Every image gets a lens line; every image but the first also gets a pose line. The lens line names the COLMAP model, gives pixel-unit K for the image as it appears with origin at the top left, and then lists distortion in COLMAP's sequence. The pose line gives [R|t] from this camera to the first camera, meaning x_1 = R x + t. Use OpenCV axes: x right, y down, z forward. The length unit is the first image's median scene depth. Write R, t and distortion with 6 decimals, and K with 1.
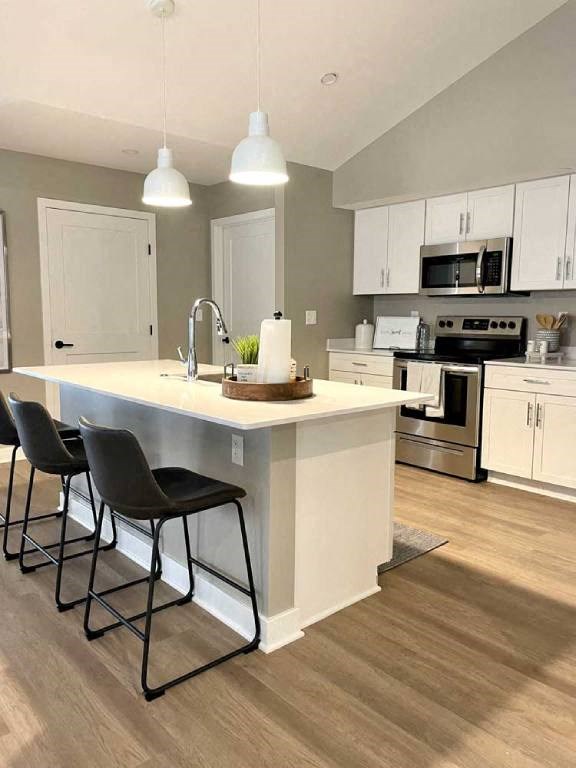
lens RADIAL K [[594.0, 0, 288.0], [0, 594.0, 384.0], [0, 0, 1]] dist [0.043142, -0.000403]
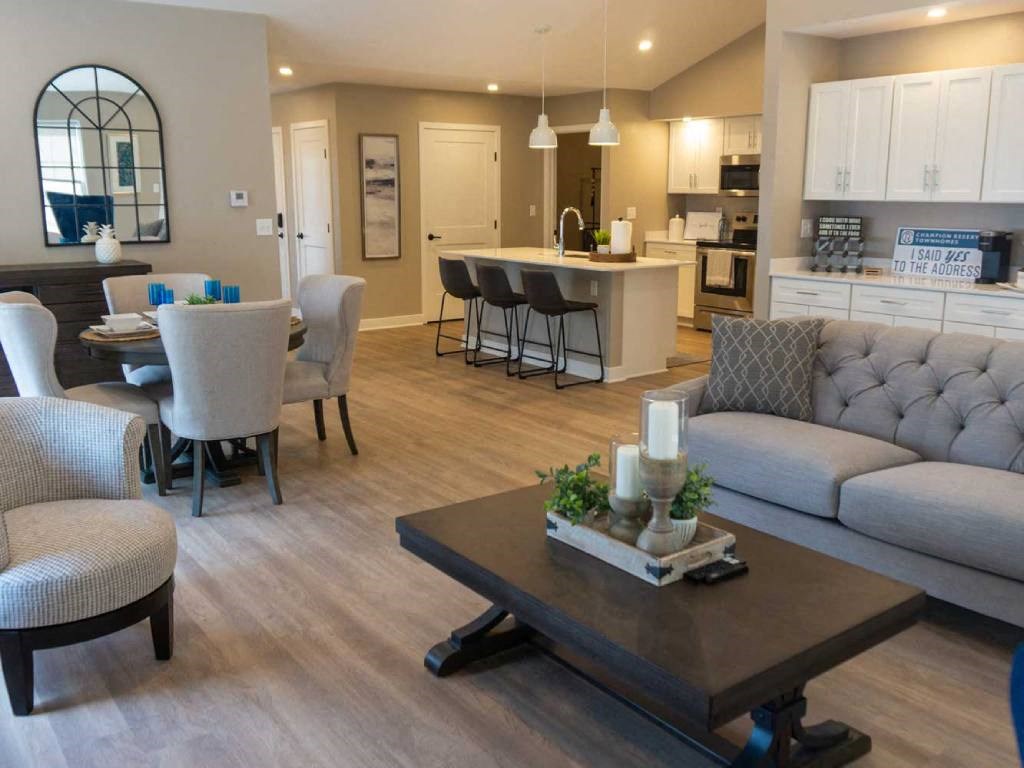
lens RADIAL K [[930.2, 0, 512.0], [0, 930.2, 384.0], [0, 0, 1]] dist [-0.001473, -0.012851]
pose [[0.996377, 0.010076, -0.084453, -0.043299], [-0.002523, 0.996023, 0.089061, 0.072854], [0.085014, -0.088525, 0.992439, -1.028824]]
